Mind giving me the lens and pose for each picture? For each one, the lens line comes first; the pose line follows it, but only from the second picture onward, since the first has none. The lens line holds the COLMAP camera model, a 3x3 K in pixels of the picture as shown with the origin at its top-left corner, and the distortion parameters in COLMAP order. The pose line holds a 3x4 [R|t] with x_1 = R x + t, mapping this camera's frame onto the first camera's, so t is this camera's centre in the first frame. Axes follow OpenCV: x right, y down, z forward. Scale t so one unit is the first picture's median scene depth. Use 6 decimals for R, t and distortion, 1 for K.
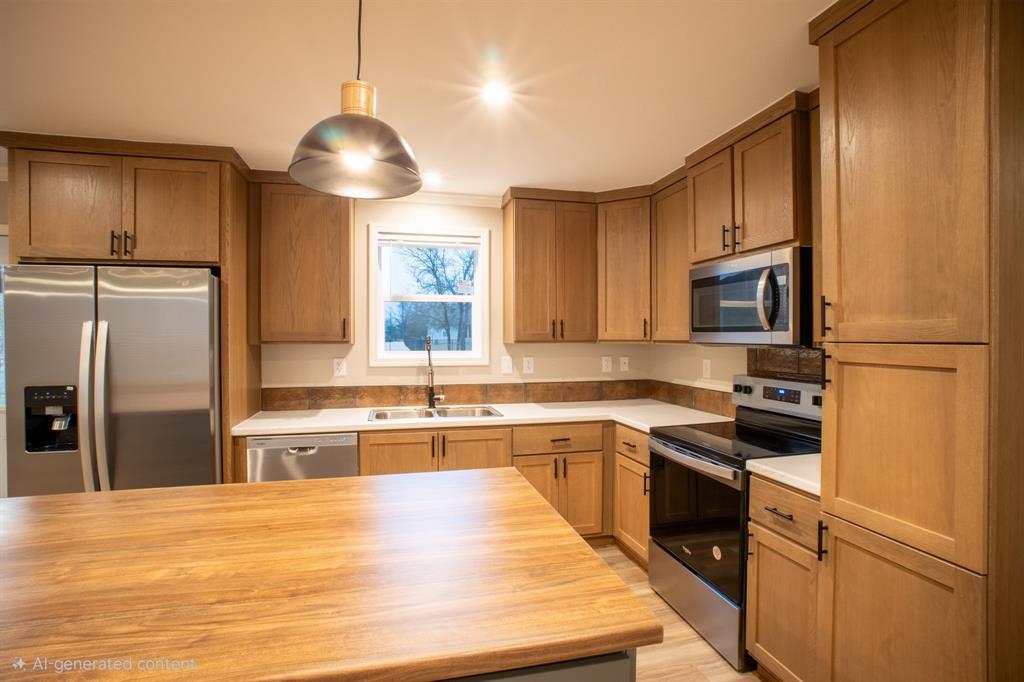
lens RADIAL K [[490.8, 0, 514.7], [0, 490.8, 339.6], [0, 0, 1]] dist [-0.048032, 0.013691]
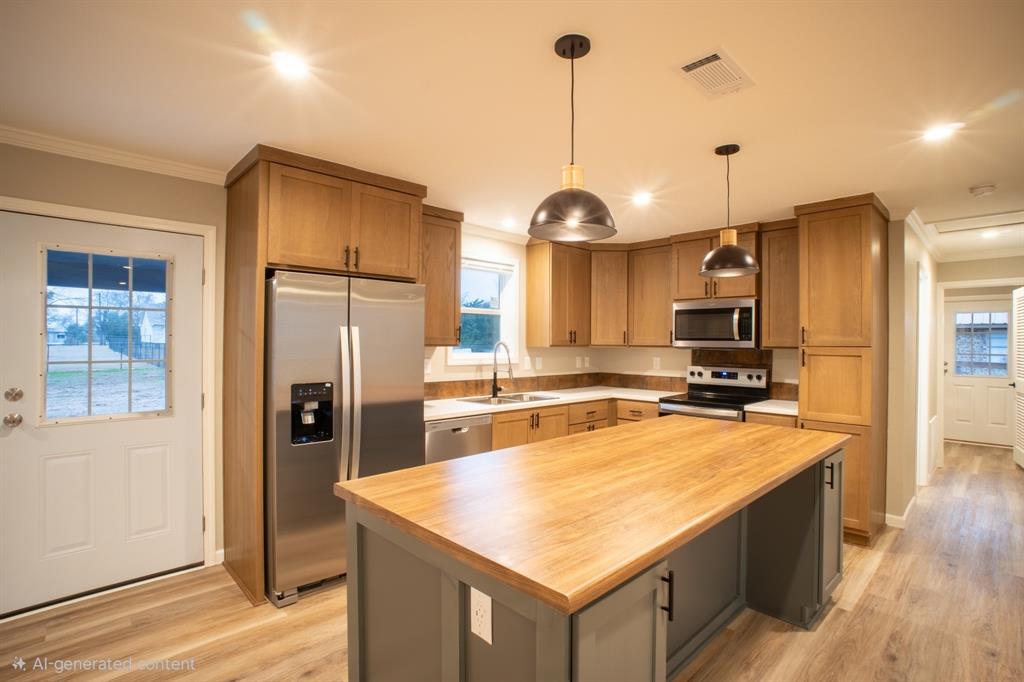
lens RADIAL K [[490.8, 0, 514.3], [0, 490.8, 341.9], [0, 0, 1]] dist [-0.048032, 0.013691]
pose [[0.867766, 0.009468, 0.496882, -0.888525], [-0.006410, 0.999949, -0.007860, 0.005521], [-0.496931, 0.003636, 0.867782, -0.173505]]
